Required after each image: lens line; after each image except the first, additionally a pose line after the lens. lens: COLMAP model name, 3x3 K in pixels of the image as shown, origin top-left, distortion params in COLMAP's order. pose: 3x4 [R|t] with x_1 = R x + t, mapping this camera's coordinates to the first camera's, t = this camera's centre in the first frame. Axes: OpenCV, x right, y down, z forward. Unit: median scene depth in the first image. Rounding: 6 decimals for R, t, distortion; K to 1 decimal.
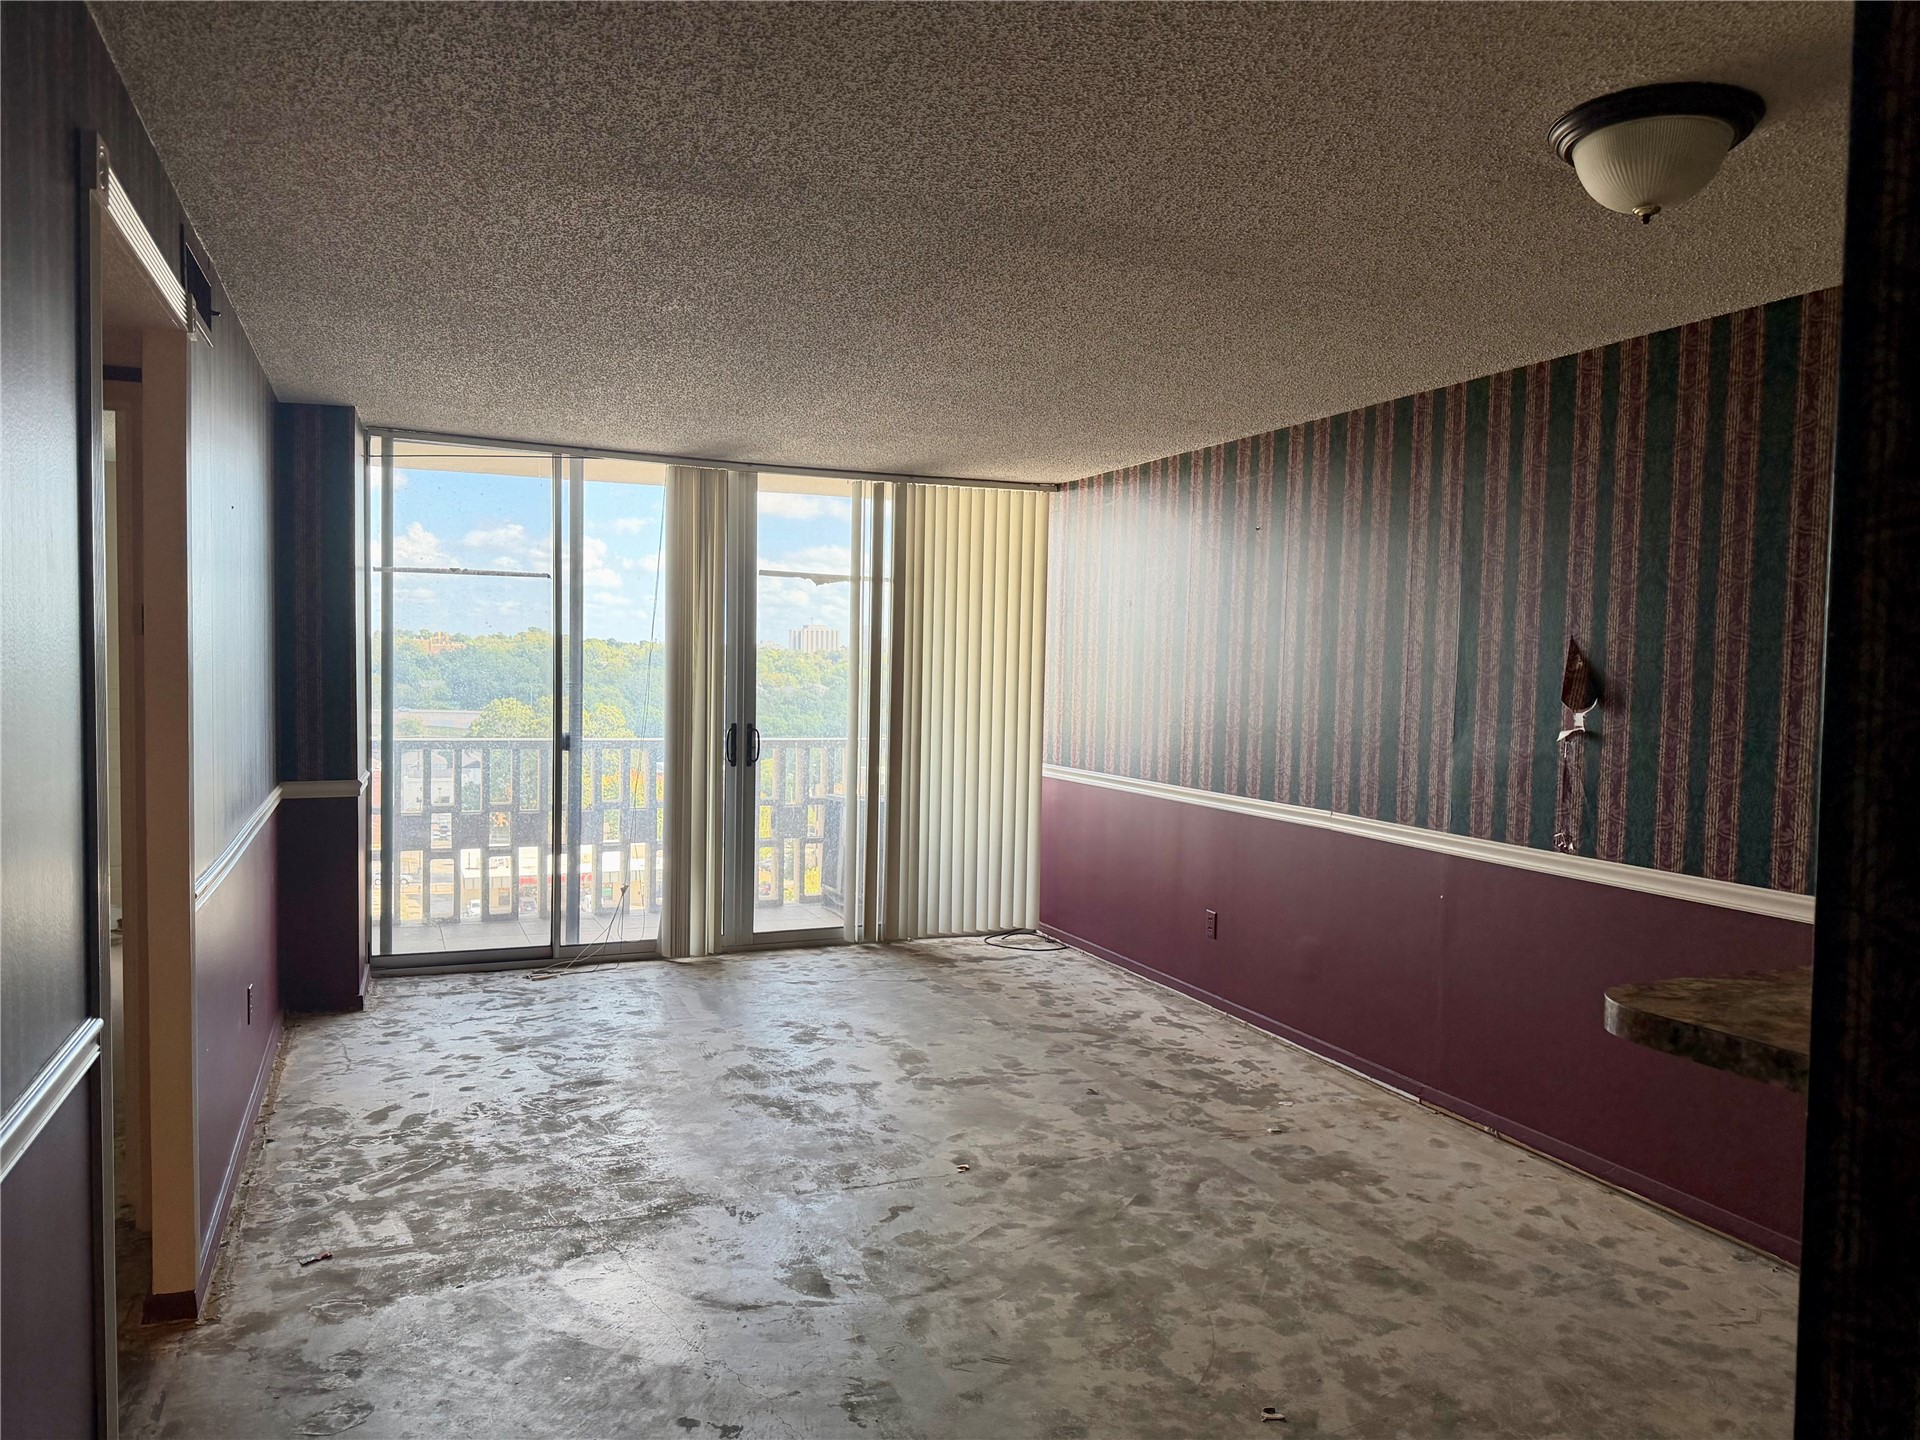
lens RADIAL K [[1346.7, 0, 956.3], [0, 1346.7, 731.3], [0, 0, 1]] dist [0.046027, -0.053821]
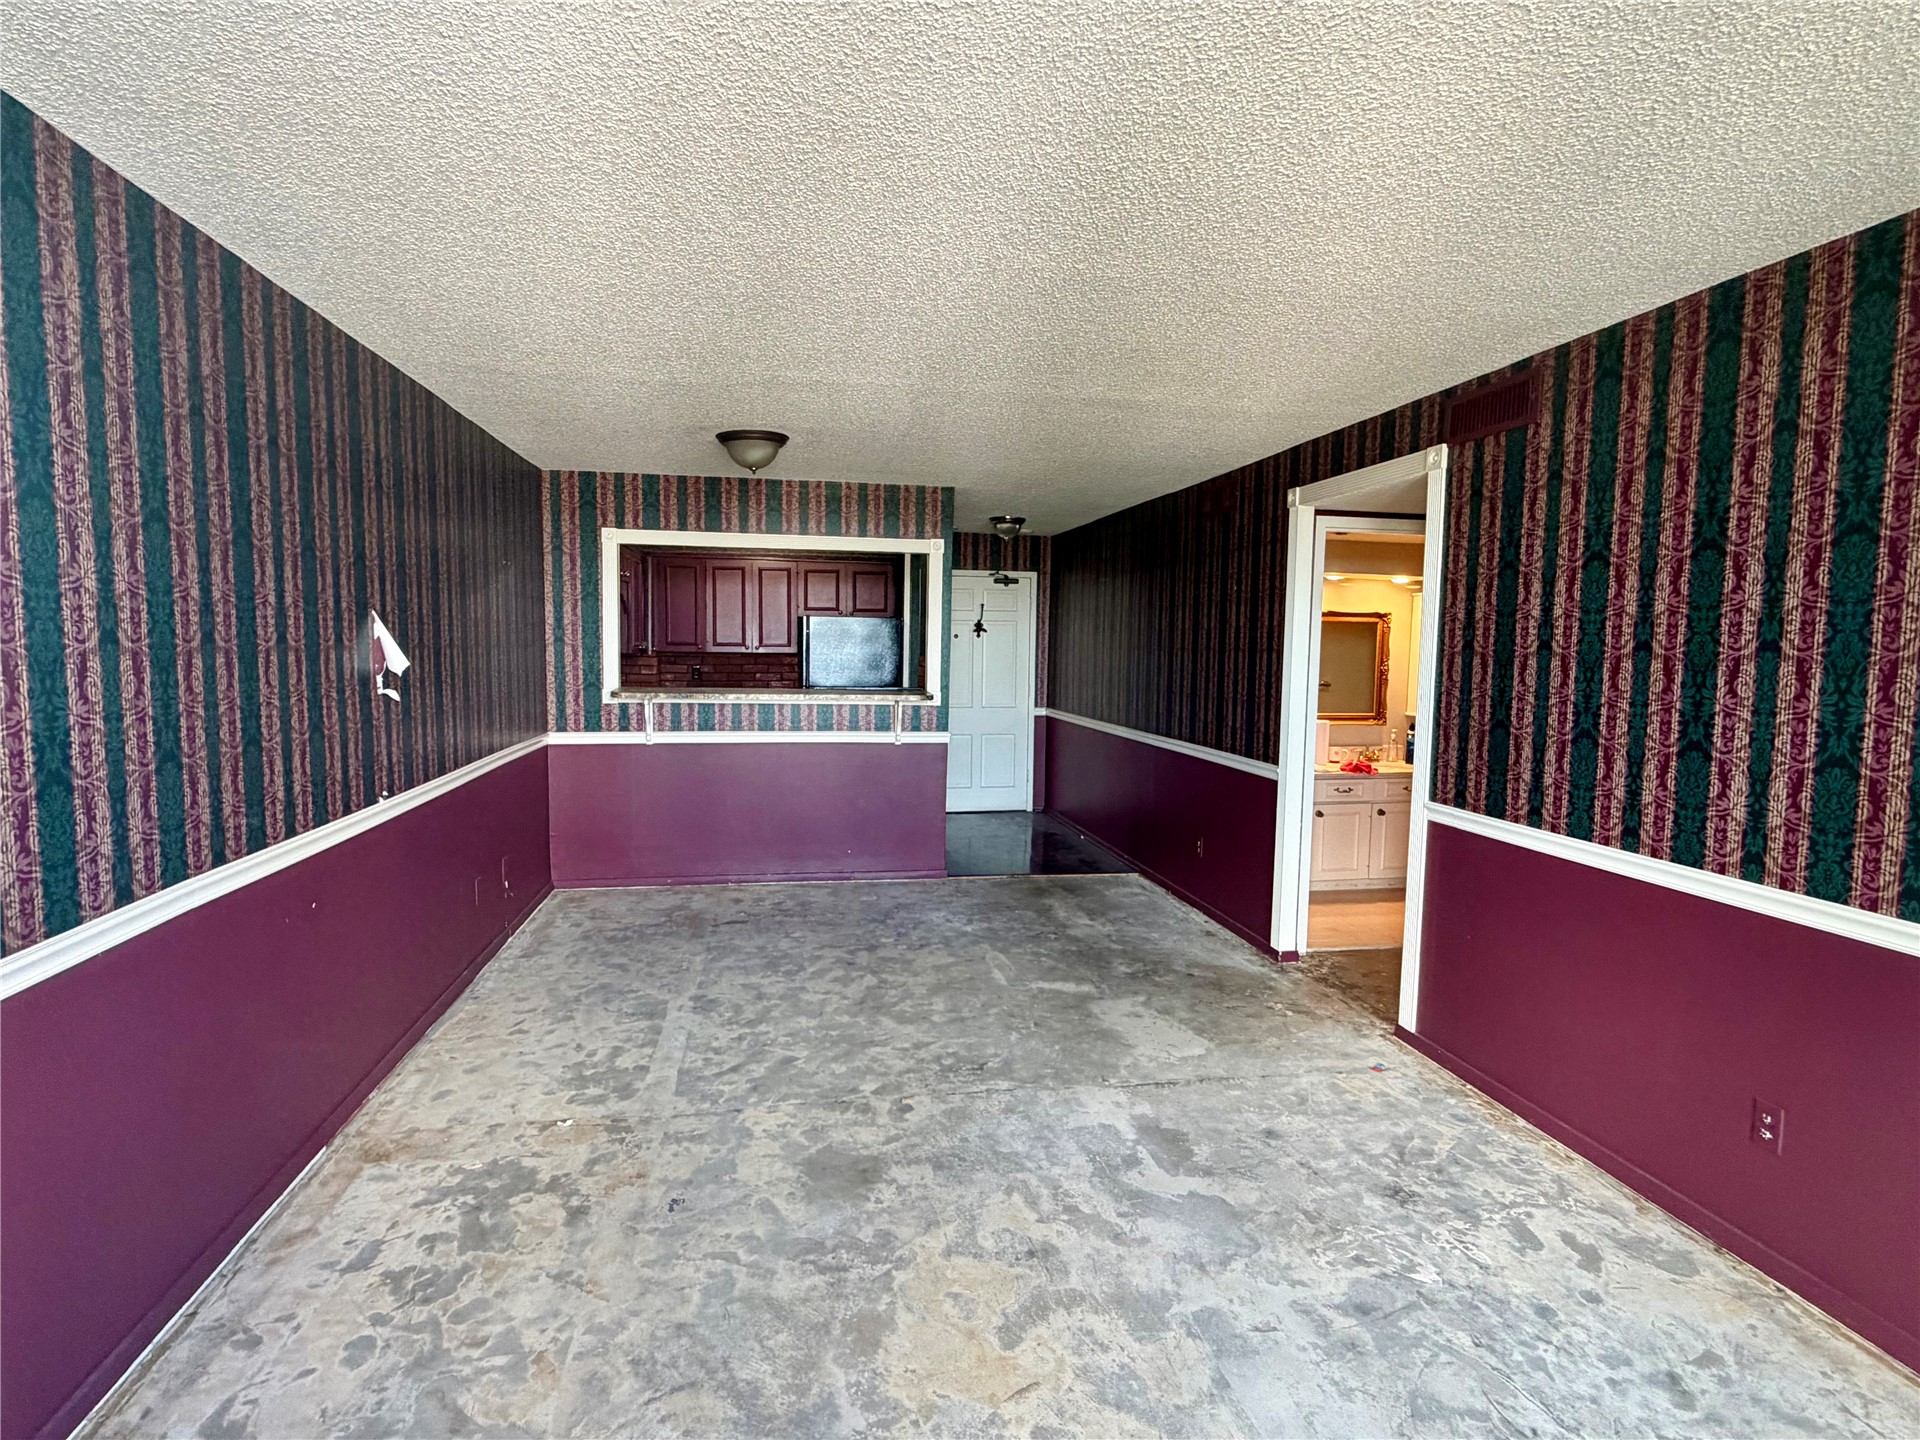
lens RADIAL K [[989.6, 0, 960.4], [0, 989.6, 720.0], [0, 0, 1]] dist [0.002003, -0.000972]
pose [[-0.978729, -0.049825, 0.199013, -0.153554], [-0.022968, 0.990573, 0.135045, -0.084130], [-0.203866, 0.127602, -0.970647, 1.447457]]
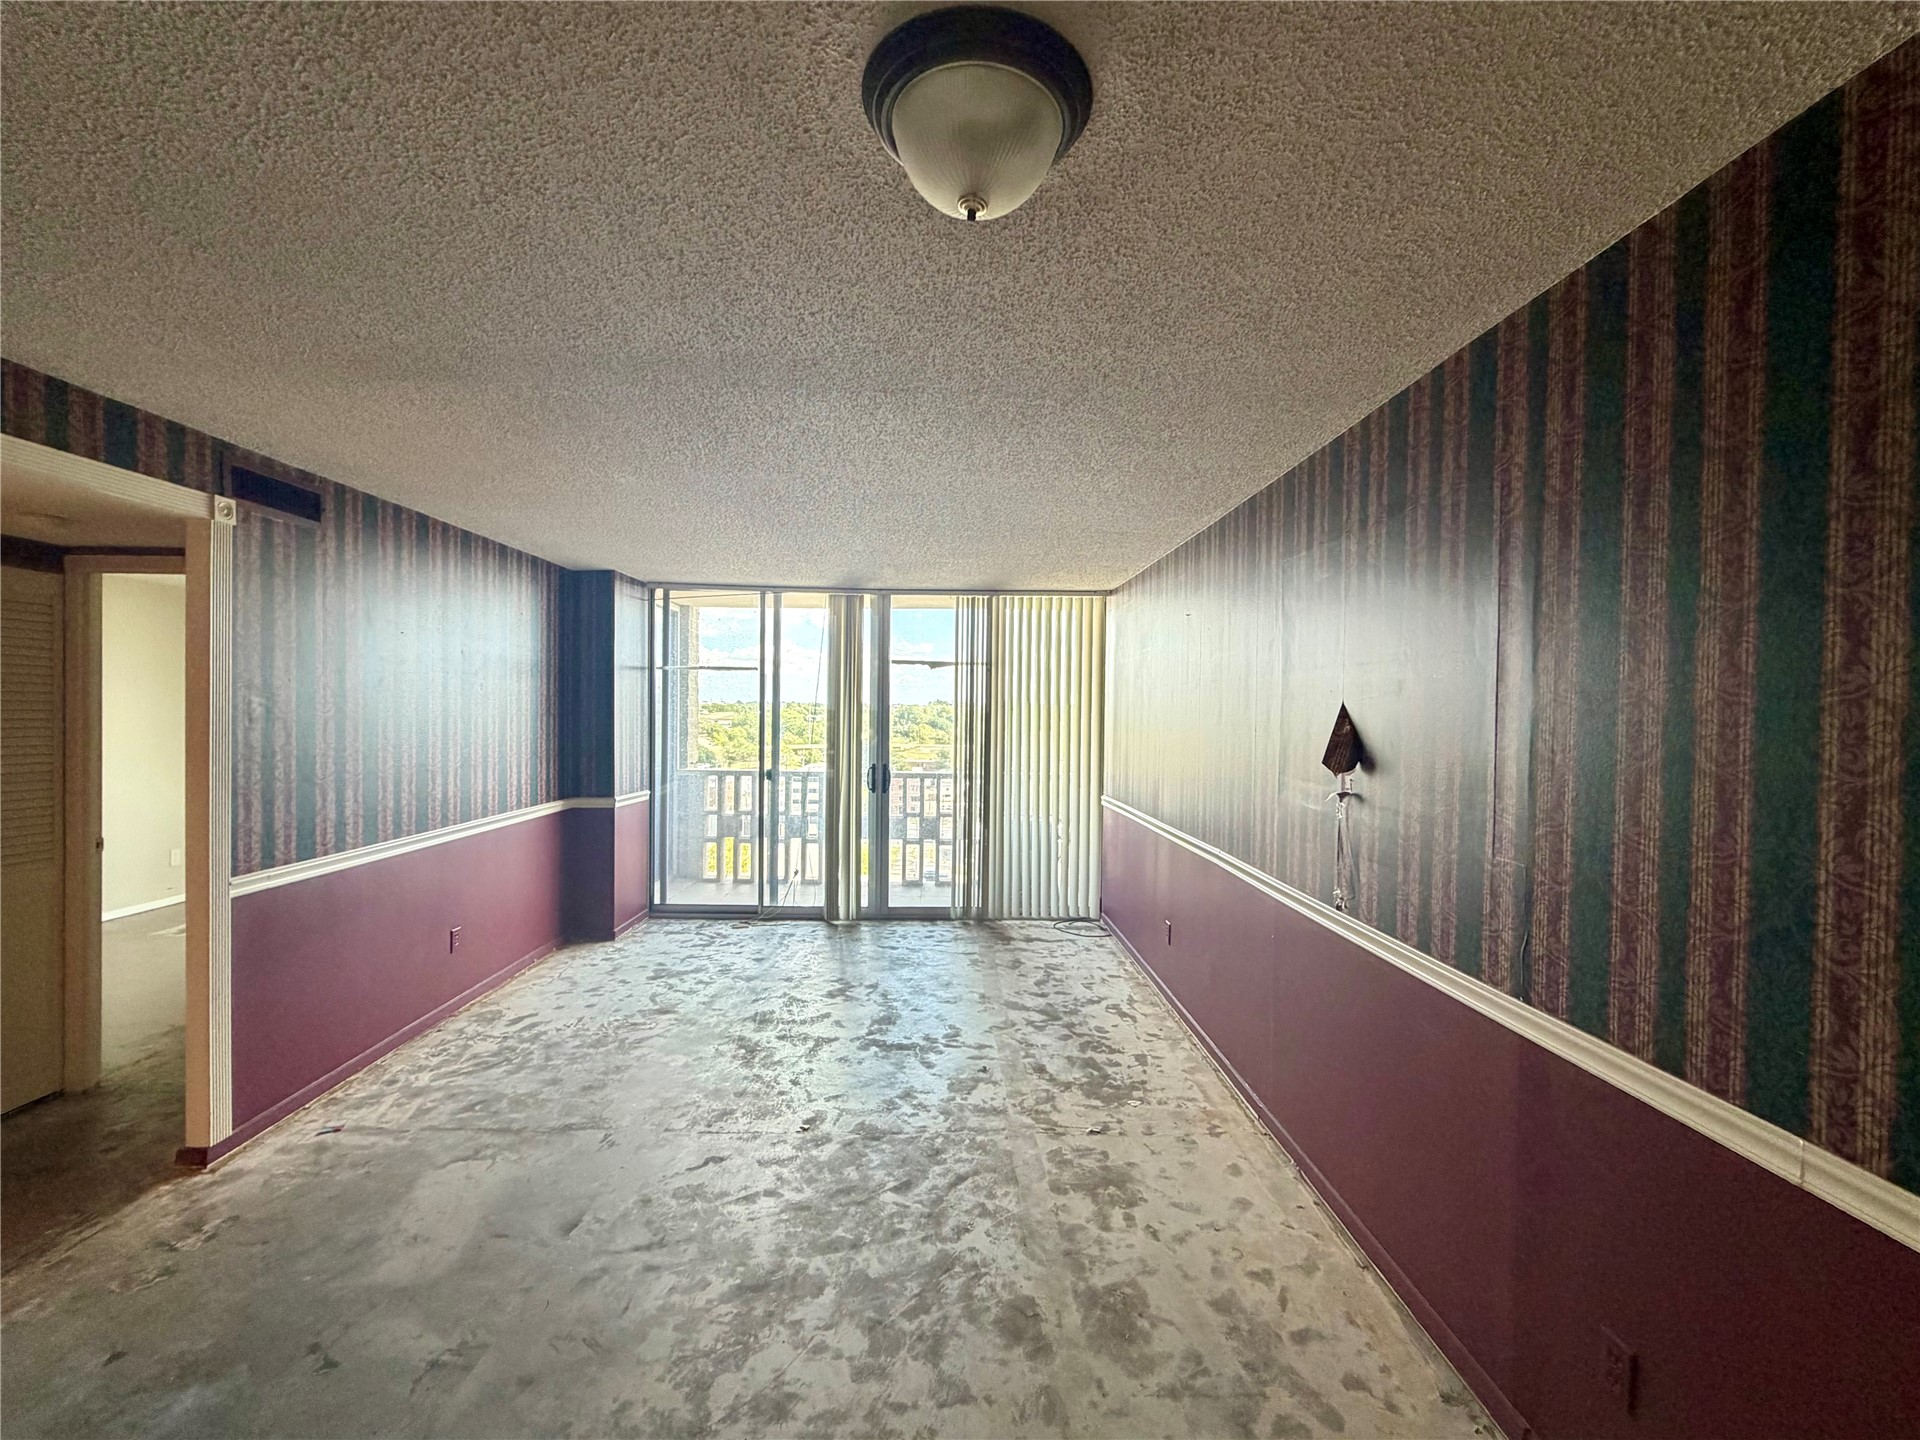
lens RADIAL K [[818.2, 0, 959.8], [0, 818.2, 725.9], [0, 0, 1]] dist [-0.001795, 0.002590]
pose [[0.934808, -0.002418, -0.355146, 0.341679], [-0.011897, 0.999203, -0.038116, -0.019983], [0.354955, 0.039856, 0.934033, 0.268885]]
